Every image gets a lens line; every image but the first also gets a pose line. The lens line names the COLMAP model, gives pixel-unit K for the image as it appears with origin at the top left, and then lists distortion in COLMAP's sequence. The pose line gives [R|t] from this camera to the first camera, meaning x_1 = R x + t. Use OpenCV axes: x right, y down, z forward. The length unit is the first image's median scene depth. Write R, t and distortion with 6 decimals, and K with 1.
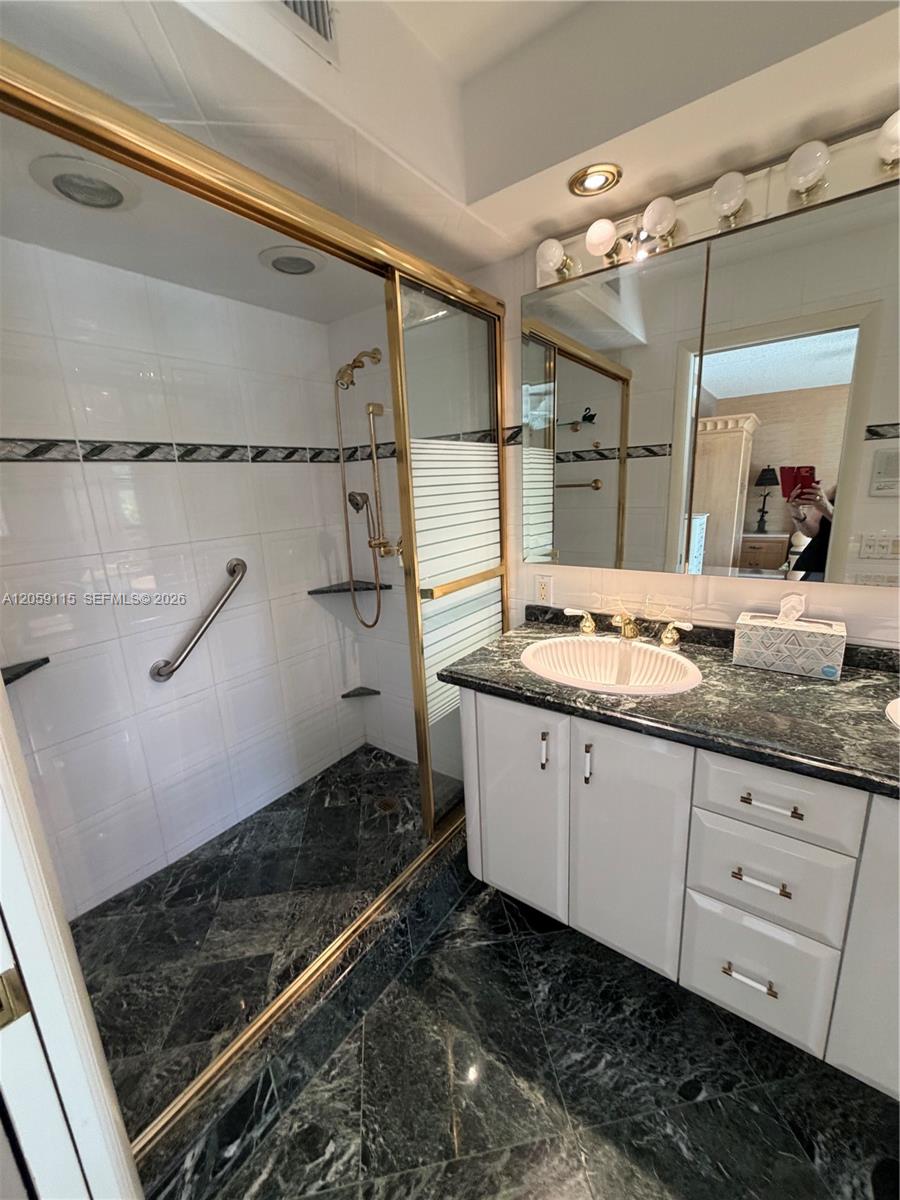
lens RADIAL K [[476.7, 0, 450.3], [0, 476.7, 596.5], [0, 0, 1]] dist [0.000214, 0.000164]
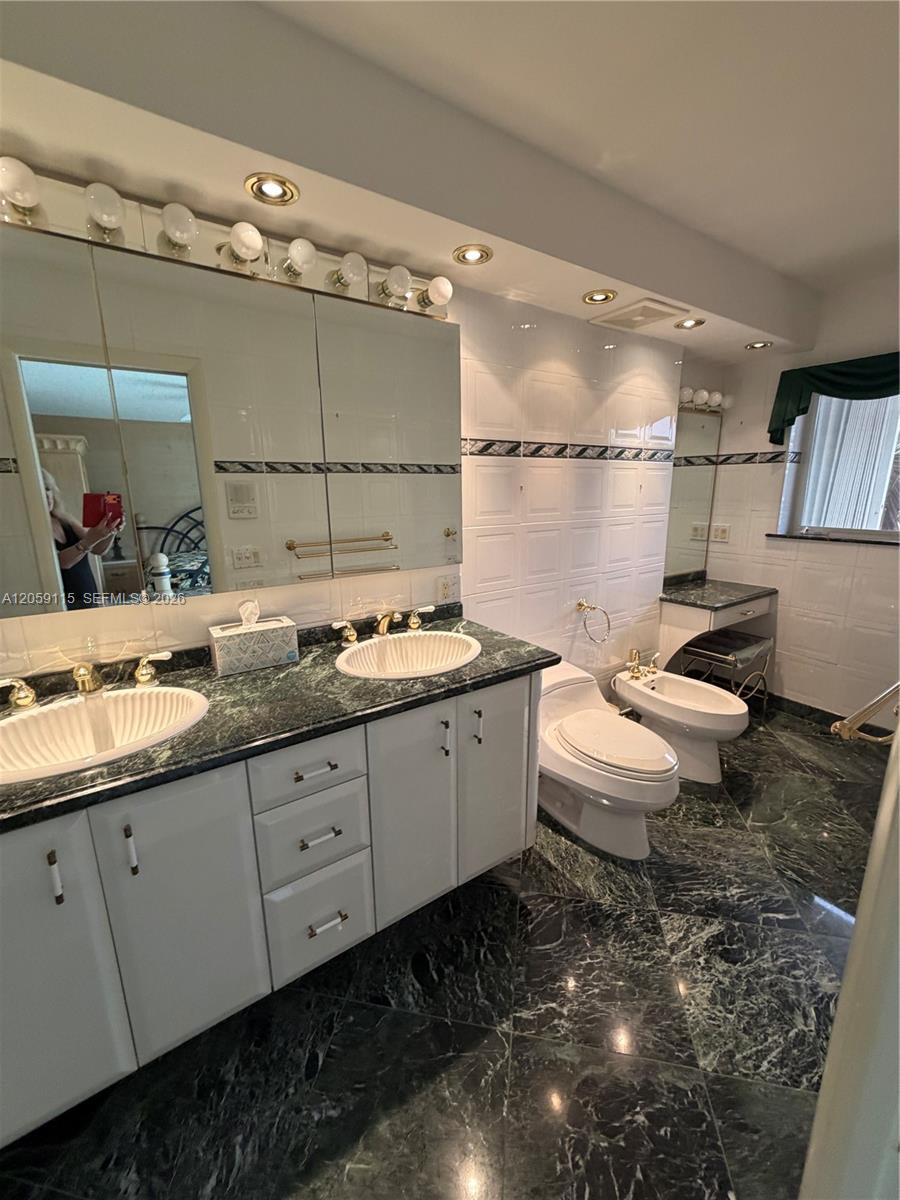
lens RADIAL K [[476.7, 0, 450.3], [0, 476.7, 596.5], [0, 0, 1]] dist [0.000214, 0.000164]
pose [[0.334537, -0.165454, 0.927745, -0.193092], [0.214478, 0.971999, 0.096008, -0.023367], [-0.917652, 0.166862, 0.360656, 0.140489]]
